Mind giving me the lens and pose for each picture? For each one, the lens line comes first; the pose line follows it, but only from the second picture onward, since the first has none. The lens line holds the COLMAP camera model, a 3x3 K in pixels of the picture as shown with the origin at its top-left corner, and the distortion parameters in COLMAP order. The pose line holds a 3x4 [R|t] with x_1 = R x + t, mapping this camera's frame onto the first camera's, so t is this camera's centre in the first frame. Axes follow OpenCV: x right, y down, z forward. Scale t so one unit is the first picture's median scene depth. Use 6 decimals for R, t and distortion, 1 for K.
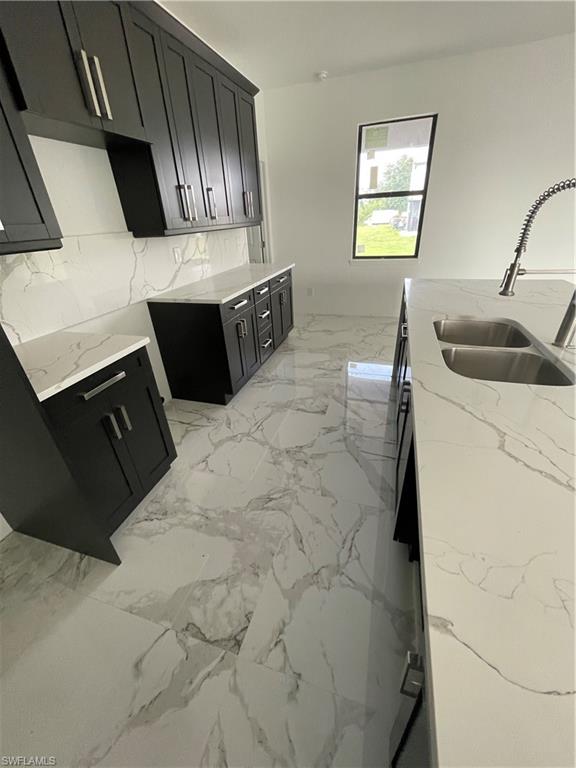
lens RADIAL K [[310.3, 0, 288.1], [0, 310.3, 381.2], [0, 0, 1]] dist [-0.001545, 0.000848]
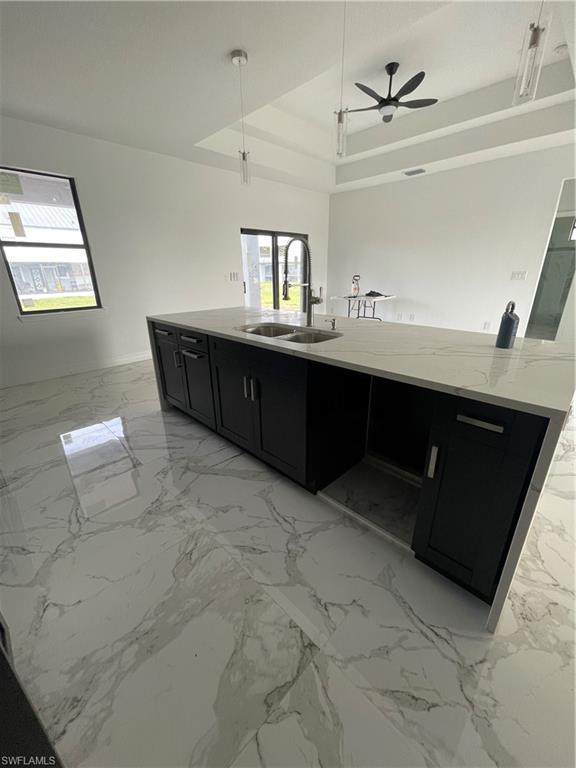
lens RADIAL K [[310.3, 0, 284.5], [0, 310.3, 382.1], [0, 0, 1]] dist [-0.001545, 0.000848]
pose [[0.465457, -0.259005, 0.846325, -0.589250], [0.406120, 0.912115, 0.055784, 0.011975], [-0.786395, 0.317745, 0.529737, 0.219083]]
